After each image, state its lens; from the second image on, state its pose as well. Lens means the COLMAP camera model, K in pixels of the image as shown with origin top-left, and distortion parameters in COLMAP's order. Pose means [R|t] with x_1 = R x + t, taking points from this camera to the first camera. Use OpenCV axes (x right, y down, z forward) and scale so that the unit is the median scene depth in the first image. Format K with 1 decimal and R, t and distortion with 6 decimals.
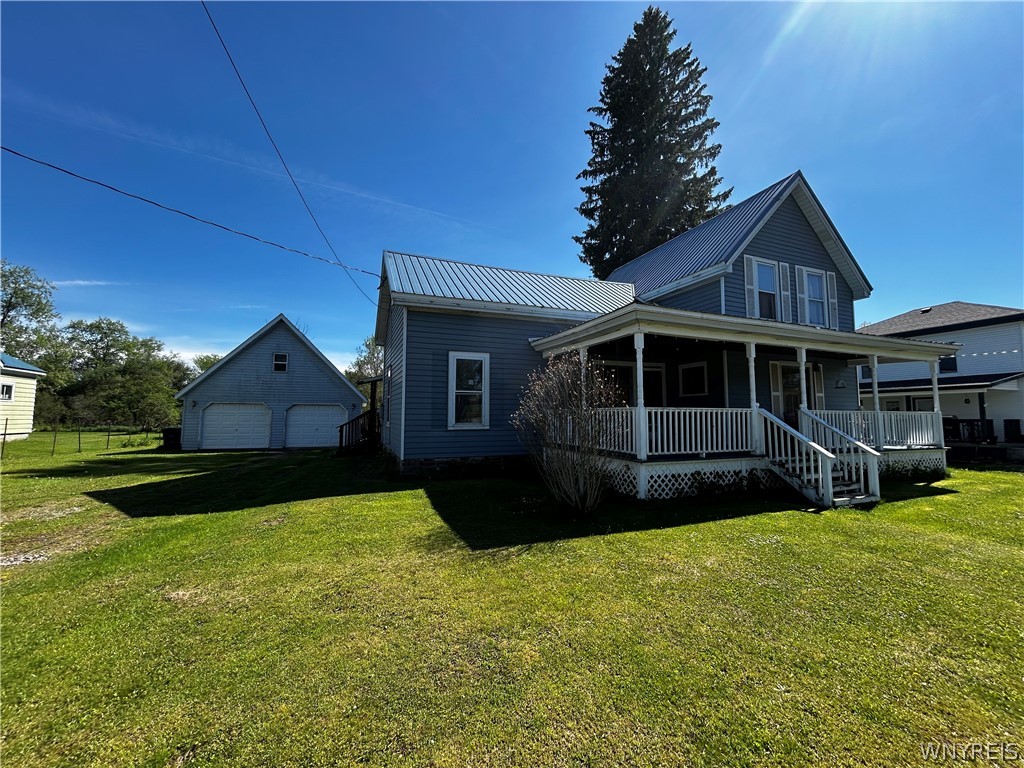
lens RADIAL K [[412.7, 0, 513.0], [0, 412.7, 384.5], [0, 0, 1]] dist [-0.001230, 0.000561]
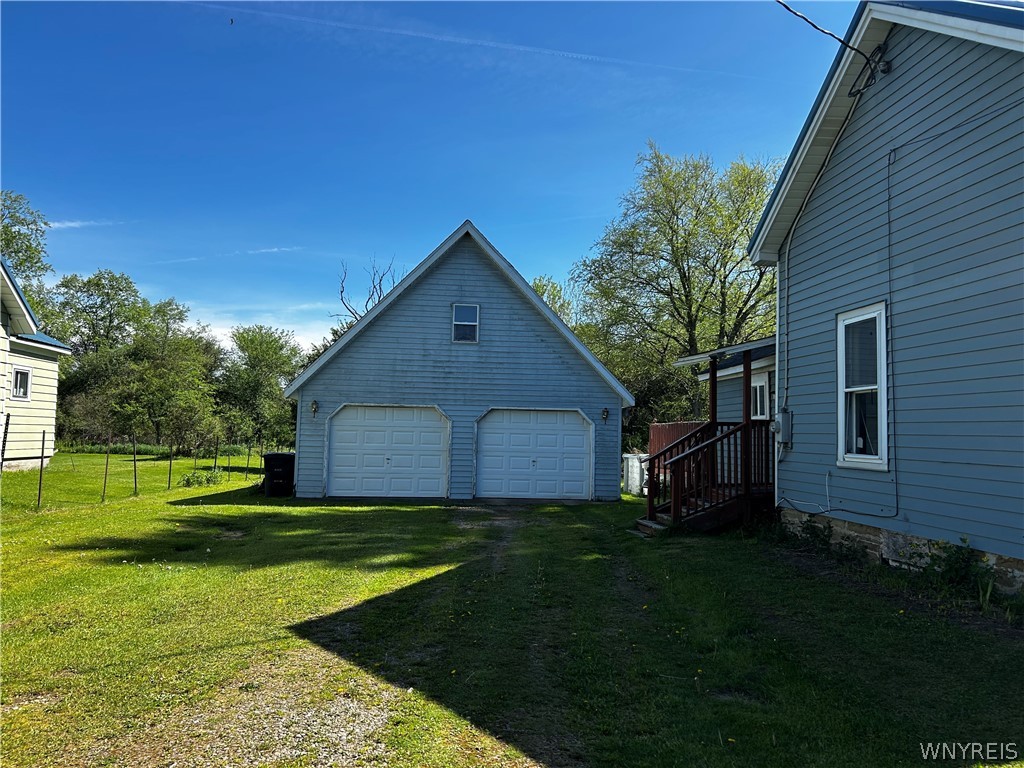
lens RADIAL K [[764.1, 0, 525.6], [0, 764.1, 398.2], [0, 0, 1]] dist [0.007703, 0.001582]
pose [[0.965859, 0.003094, -0.259050, -0.262672], [0.003974, 0.999634, 0.026759, 0.011666], [0.259038, -0.026875, 0.965493, 0.148964]]
